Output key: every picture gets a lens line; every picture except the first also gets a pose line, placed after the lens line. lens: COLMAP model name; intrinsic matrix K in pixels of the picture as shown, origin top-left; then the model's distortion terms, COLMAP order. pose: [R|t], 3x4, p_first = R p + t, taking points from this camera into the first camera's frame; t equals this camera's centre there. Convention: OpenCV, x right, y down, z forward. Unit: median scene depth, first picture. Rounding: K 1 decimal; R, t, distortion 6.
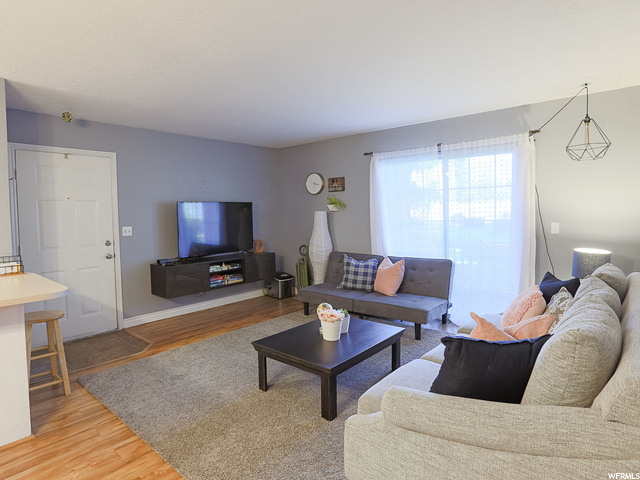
lens RADIAL K [[362.4, 0, 314.8], [0, 362.4, 226.1], [0, 0, 1]] dist [-0.001238, 0.000039]
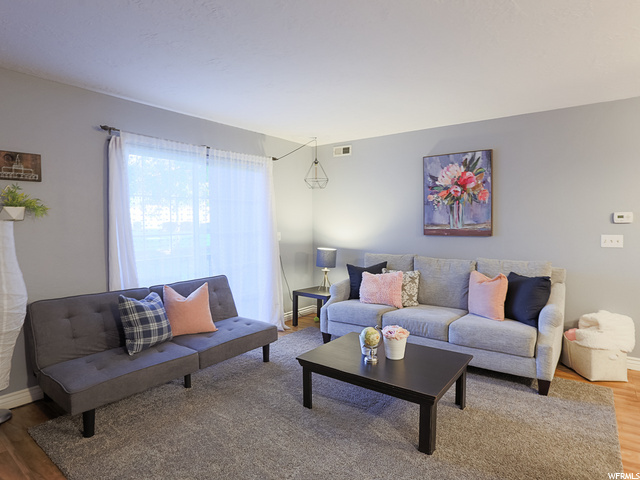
lens RADIAL K [[362.4, 0, 314.8], [0, 362.4, 226.1], [0, 0, 1]] dist [-0.001238, 0.000039]
pose [[0.006562, 0.003591, 0.999972, -0.514211], [0.038869, 0.999237, -0.003843, -0.018594], [-0.999223, 0.038893, 0.006417, 0.711596]]
